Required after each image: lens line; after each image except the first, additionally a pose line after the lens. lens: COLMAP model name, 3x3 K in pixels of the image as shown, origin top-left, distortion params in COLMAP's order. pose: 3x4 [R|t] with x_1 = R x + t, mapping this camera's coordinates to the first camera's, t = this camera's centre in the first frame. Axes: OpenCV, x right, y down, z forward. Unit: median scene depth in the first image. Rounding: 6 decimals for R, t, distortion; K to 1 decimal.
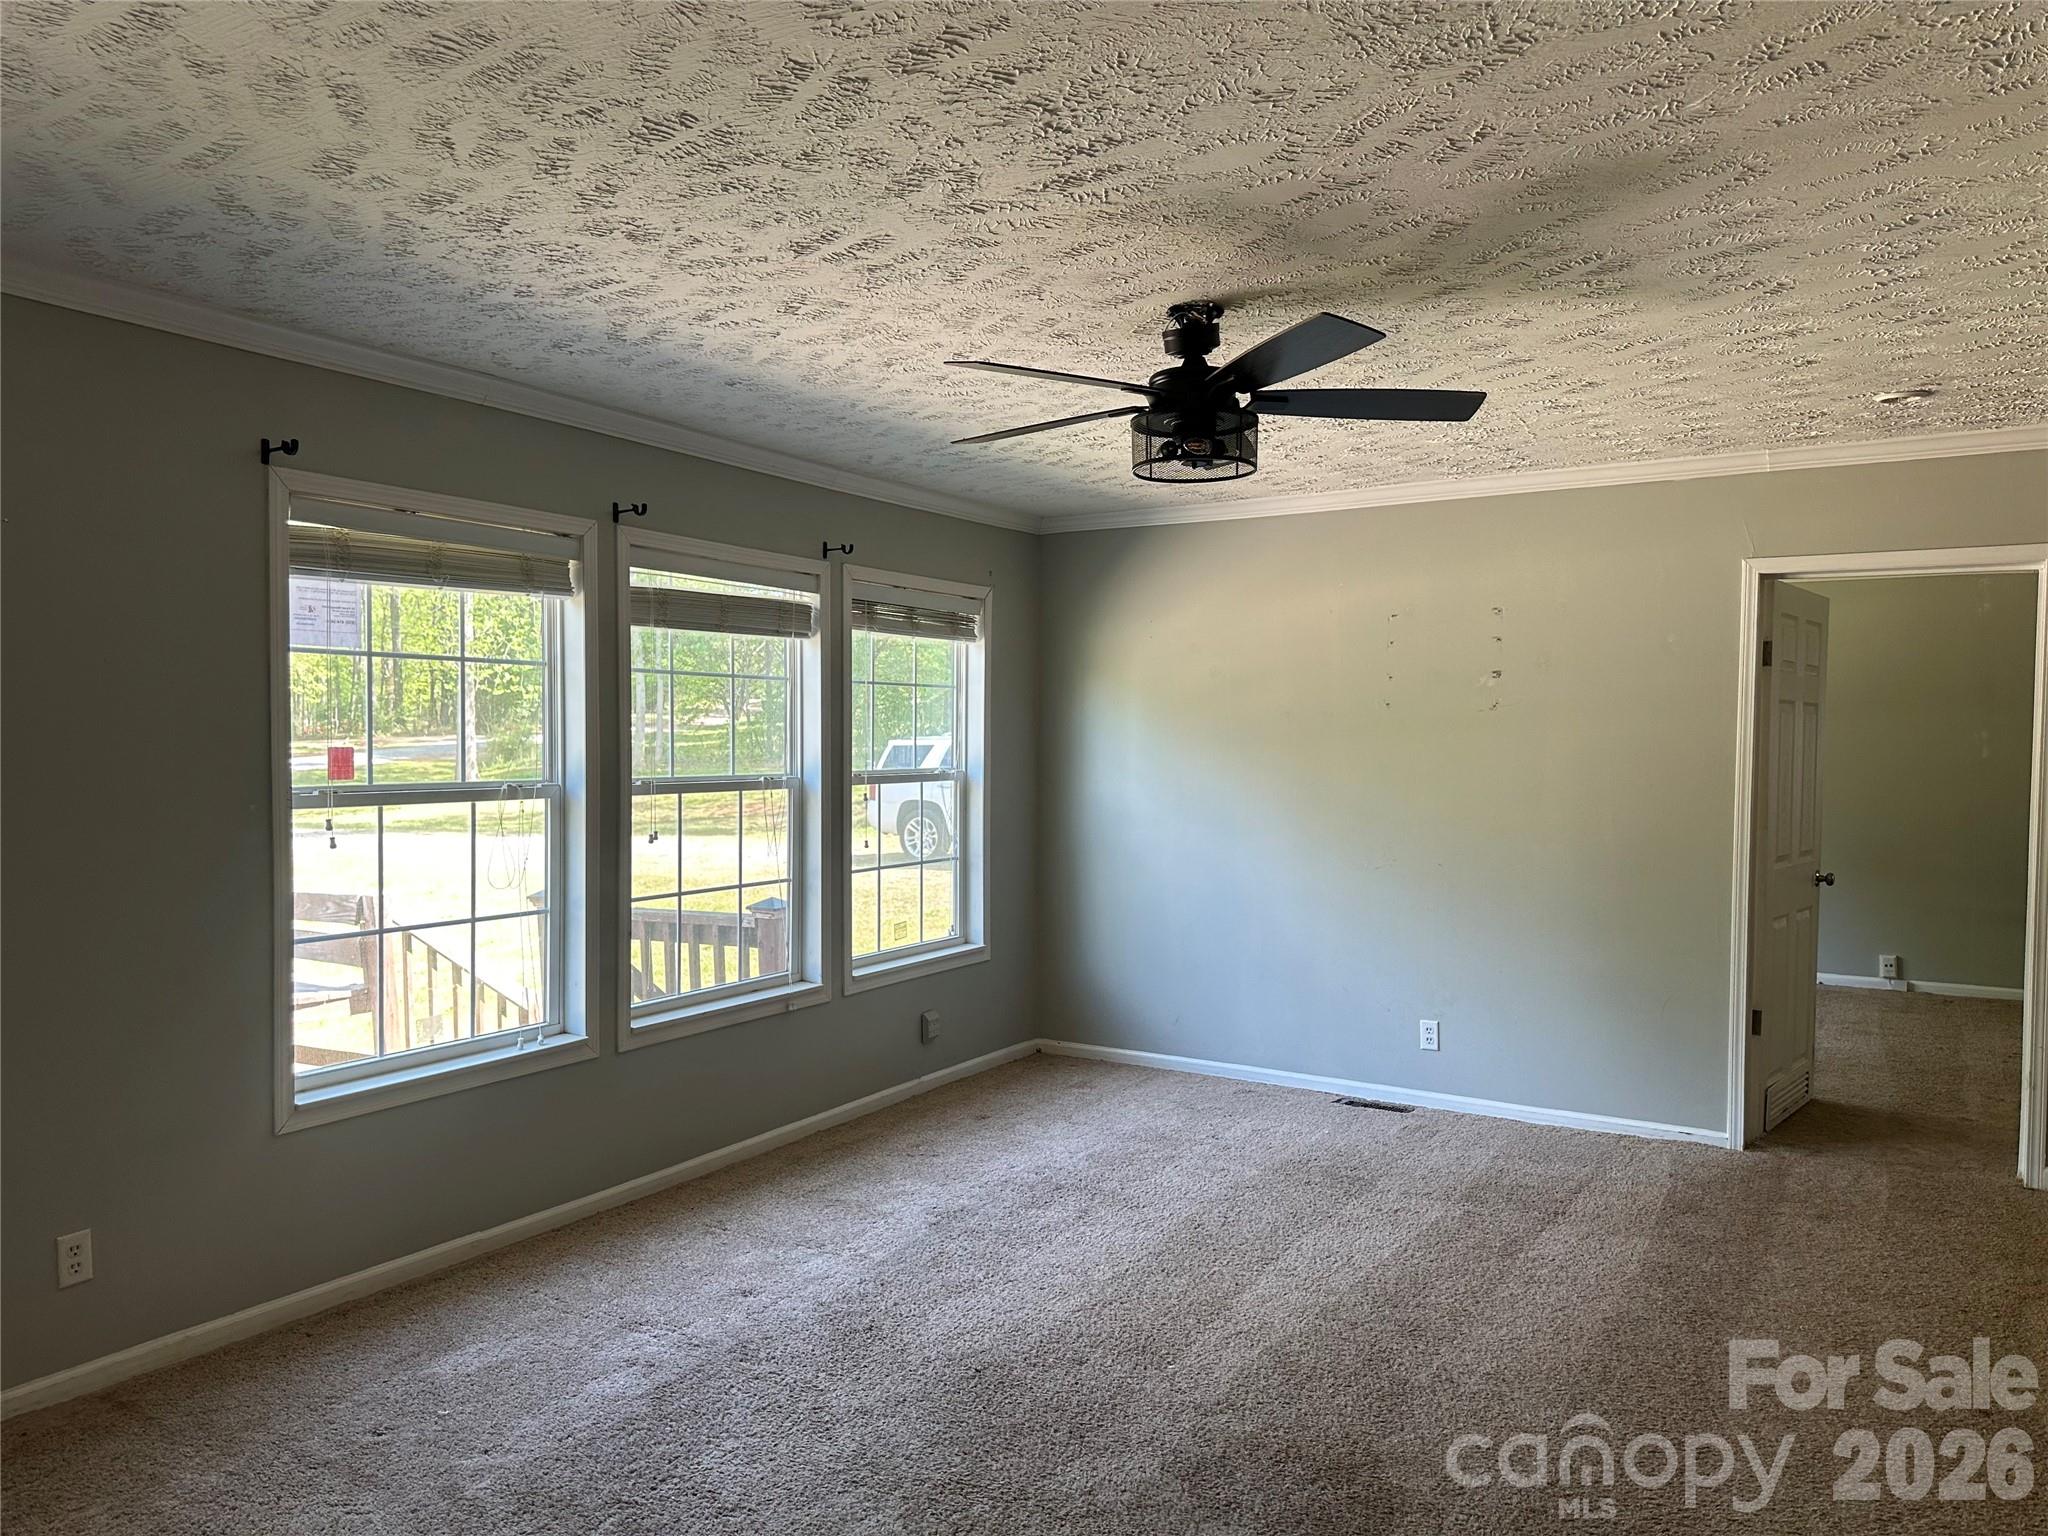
lens RADIAL K [[1429.8, 0, 1024.0], [0, 1429.8, 768.0], [0, 0, 1]] dist [0.009258, -0.000574]
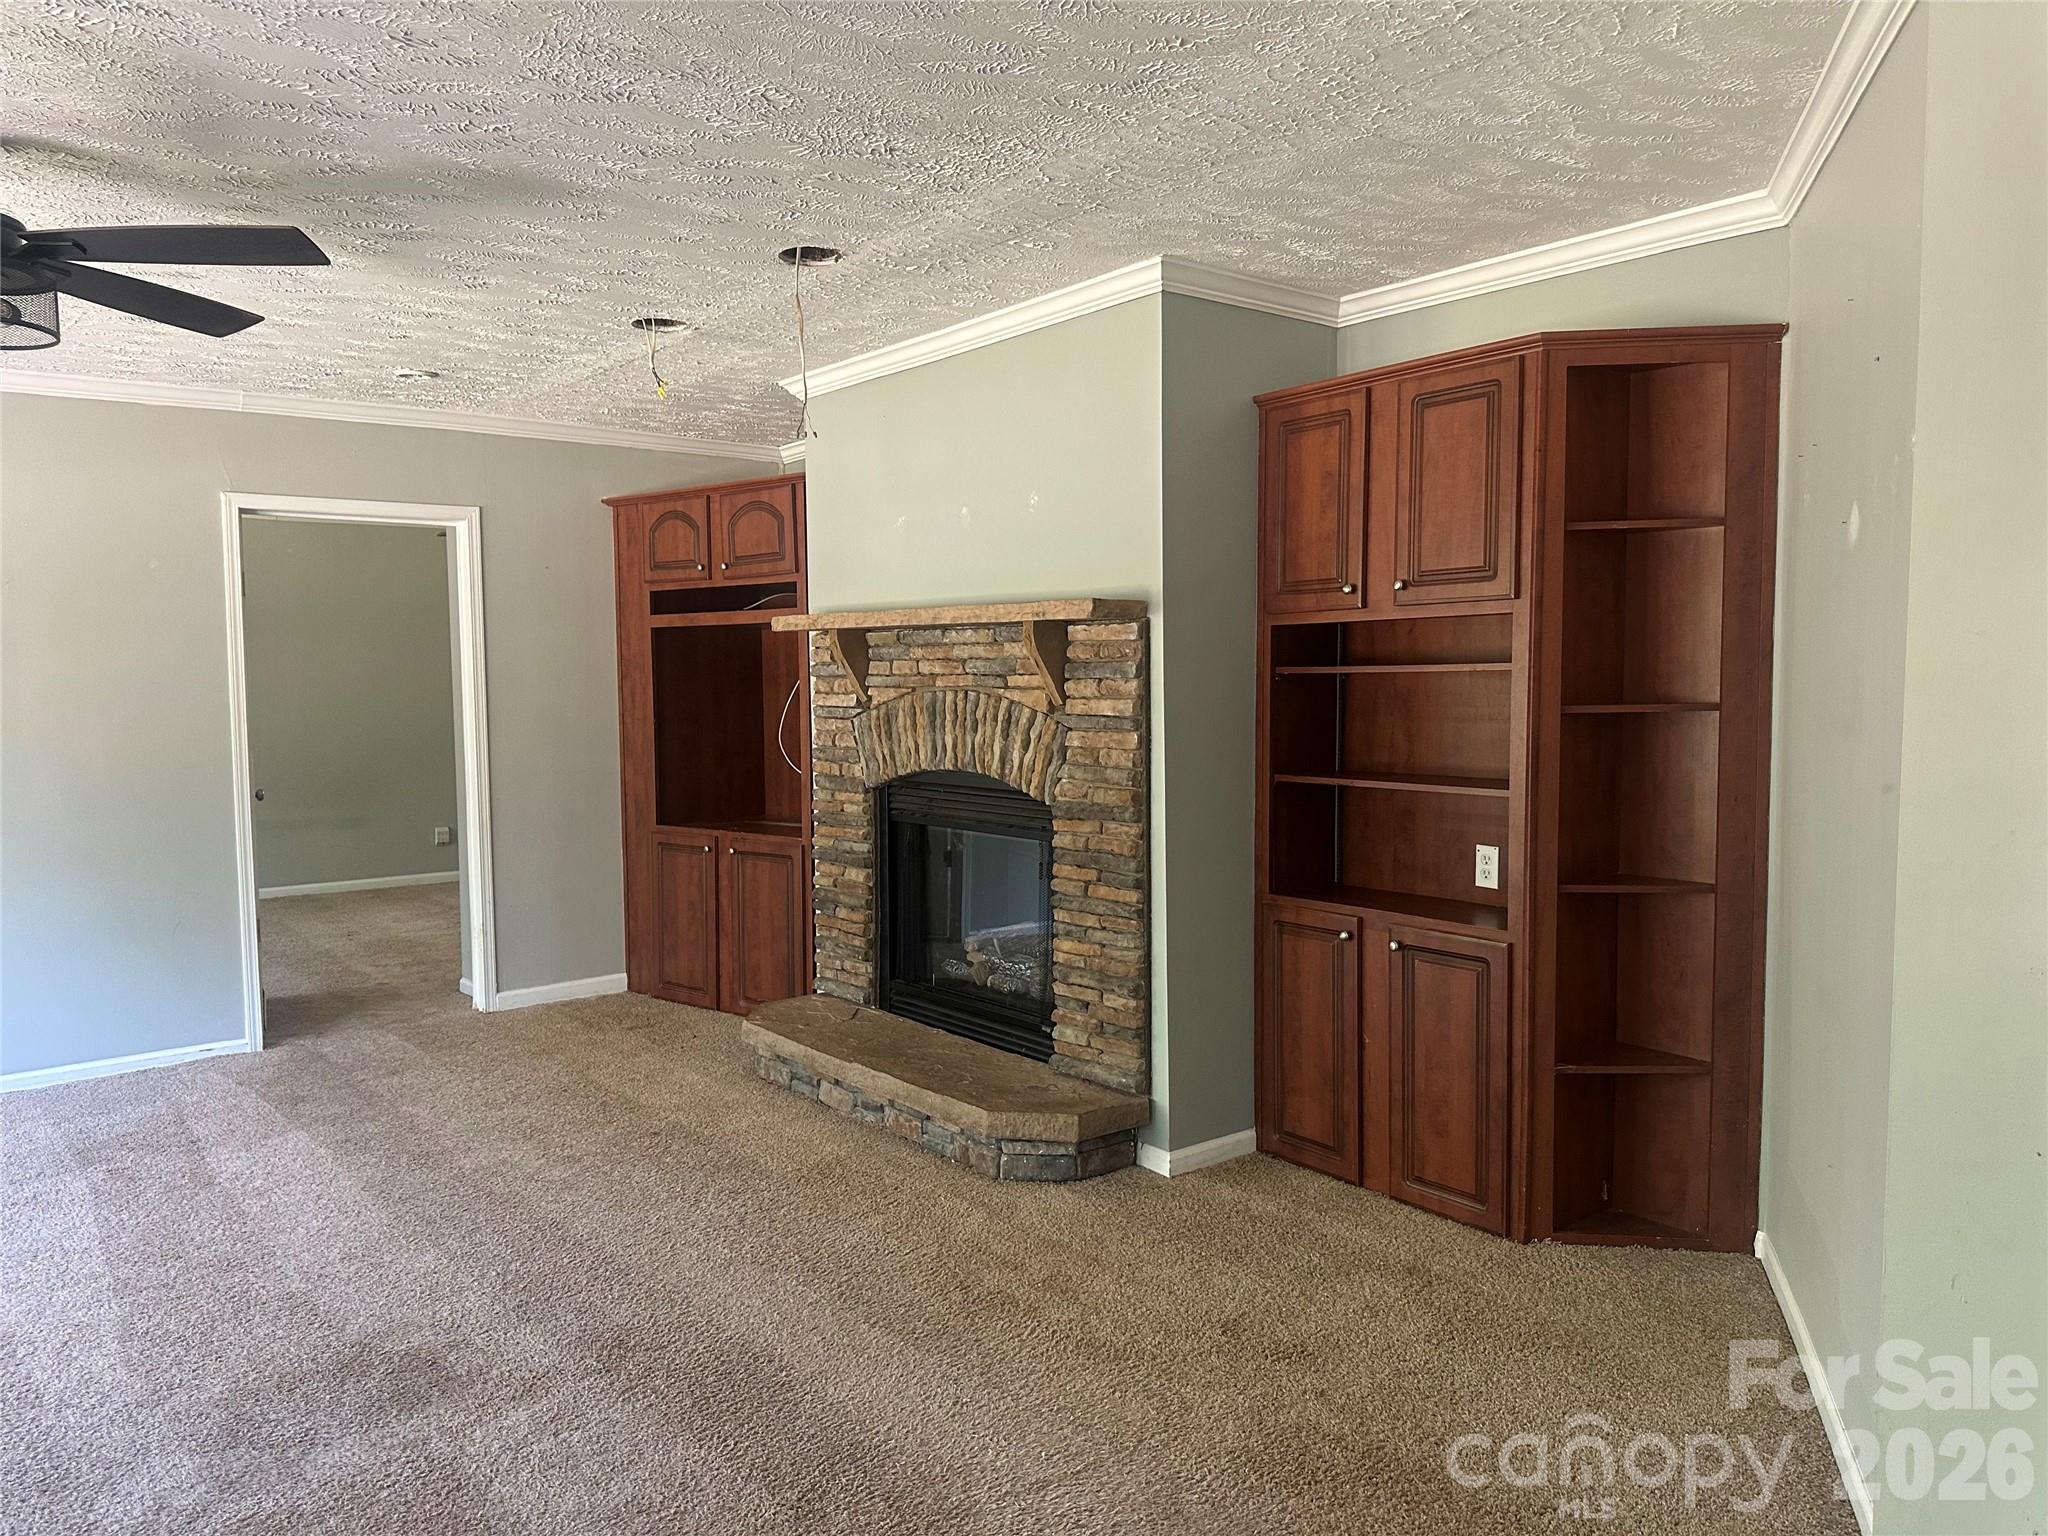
lens RADIAL K [[1429.8, 0, 1024.0], [0, 1429.8, 768.0], [0, 0, 1]] dist [0.009258, -0.000574]
pose [[0.336100, -0.070988, 0.939147, -0.351528], [0.031428, 0.997445, 0.064147, 0.006670], [-0.941302, 0.007956, 0.337472, 0.121399]]
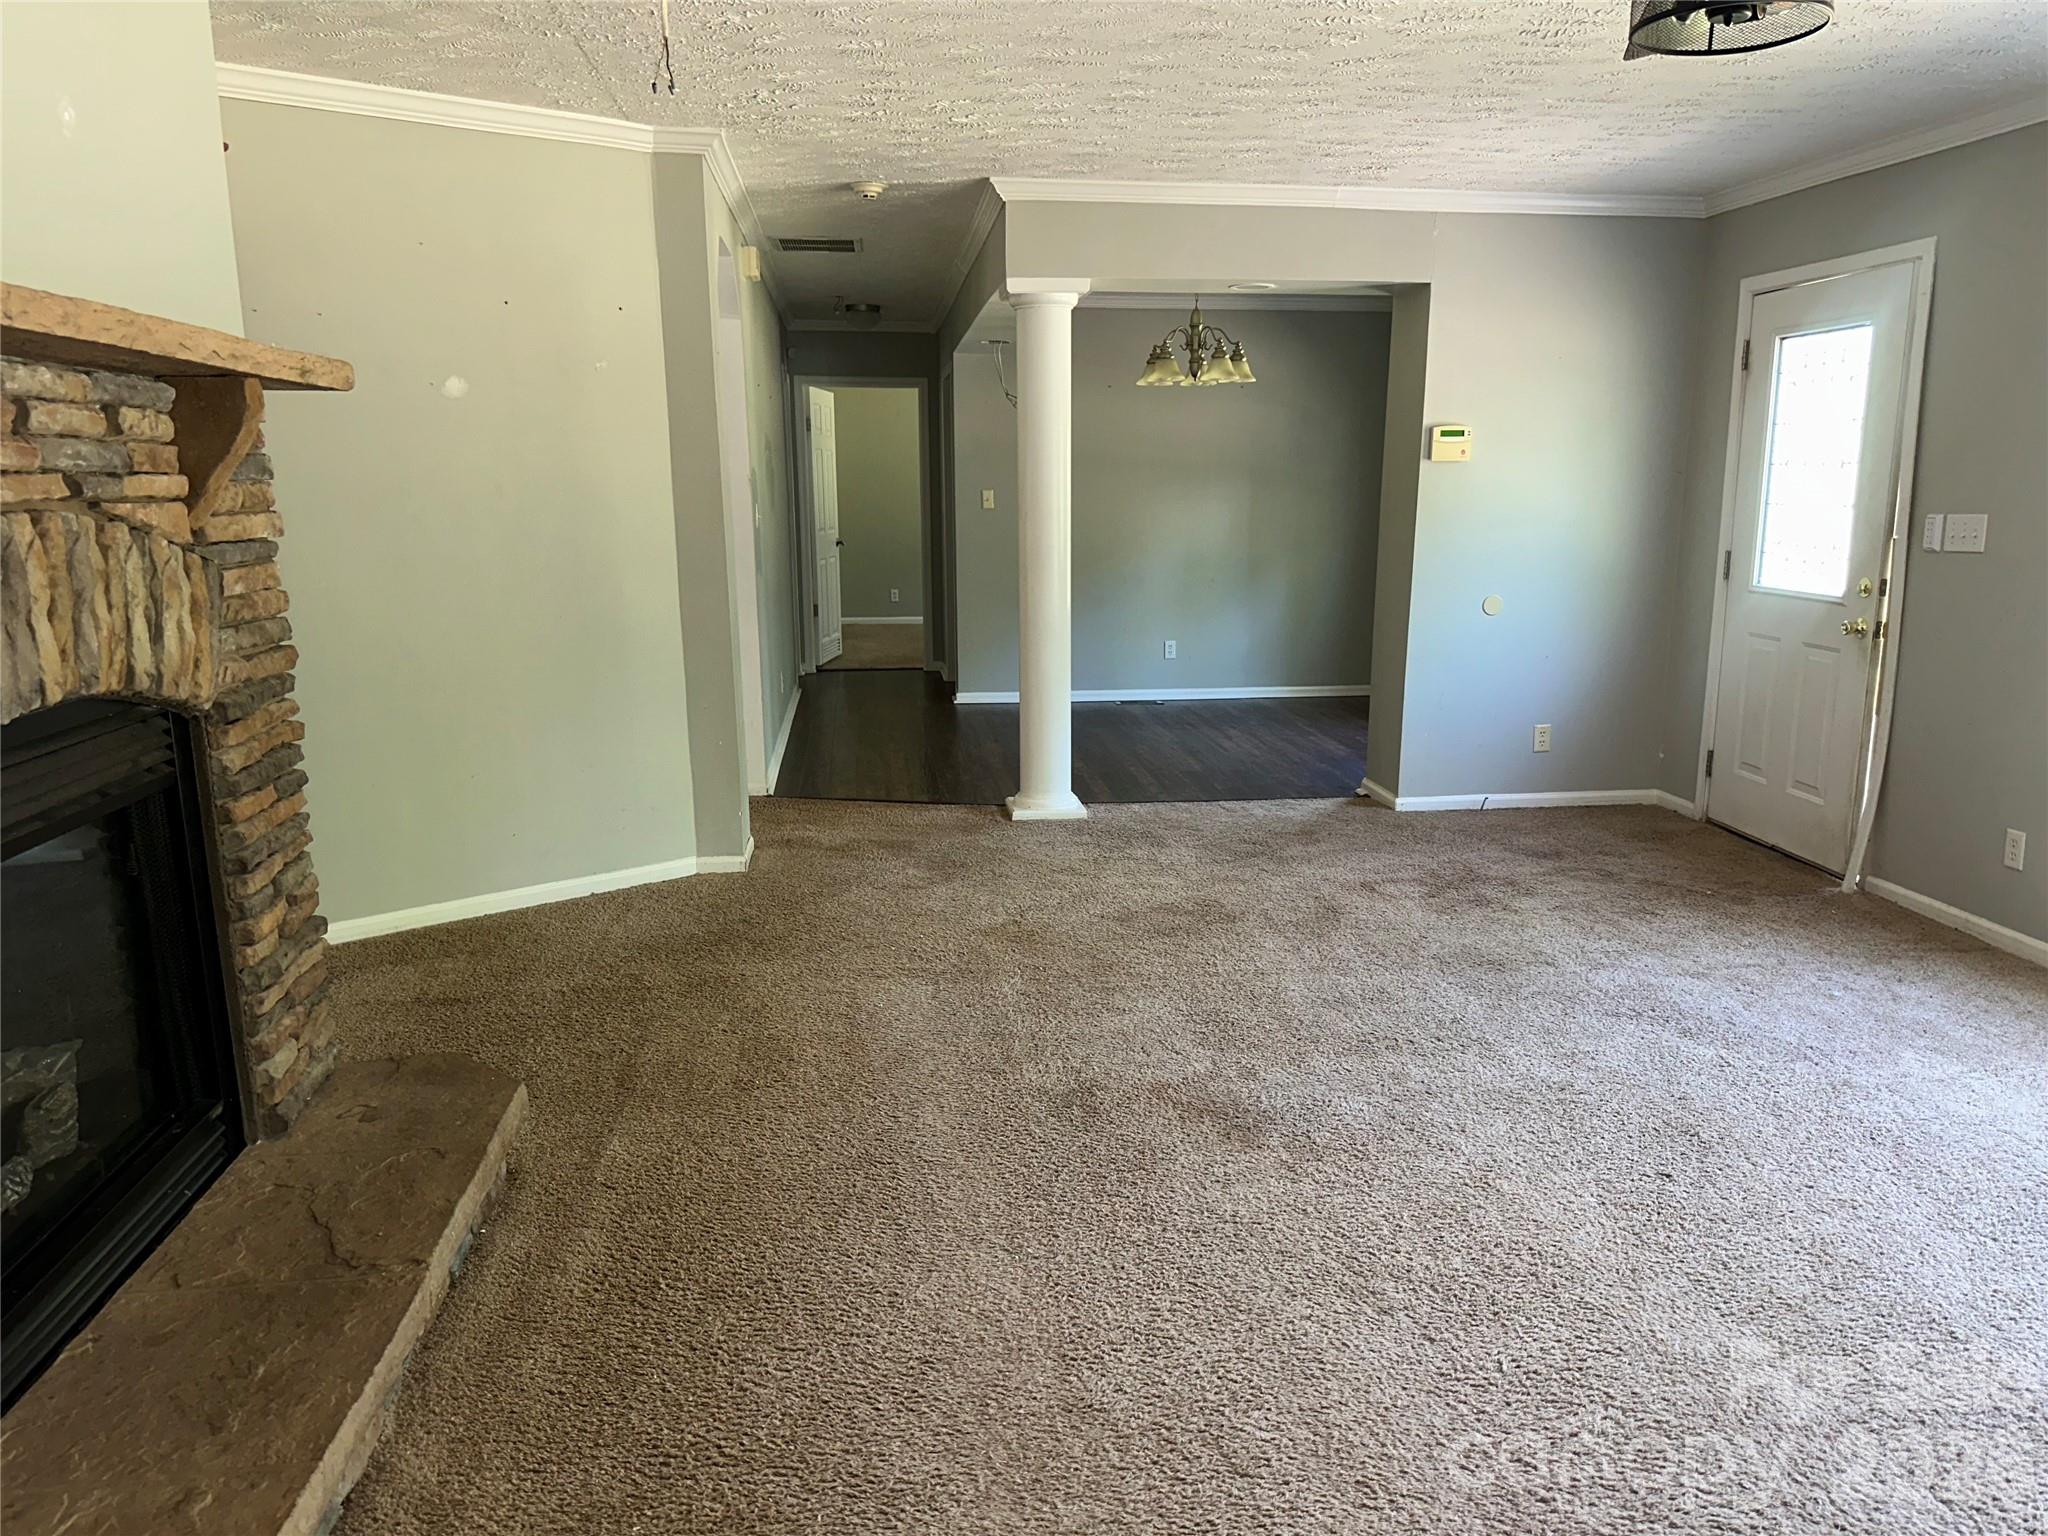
lens RADIAL K [[1429.8, 0, 1024.0], [0, 1429.8, 768.0], [0, 0, 1]] dist [0.009258, -0.000574]
pose [[-0.787589, 0.121485, -0.604107, 0.646256], [-0.014566, 0.976429, 0.215348, -0.007063], [0.616029, 0.178405, -0.767255, 1.049416]]
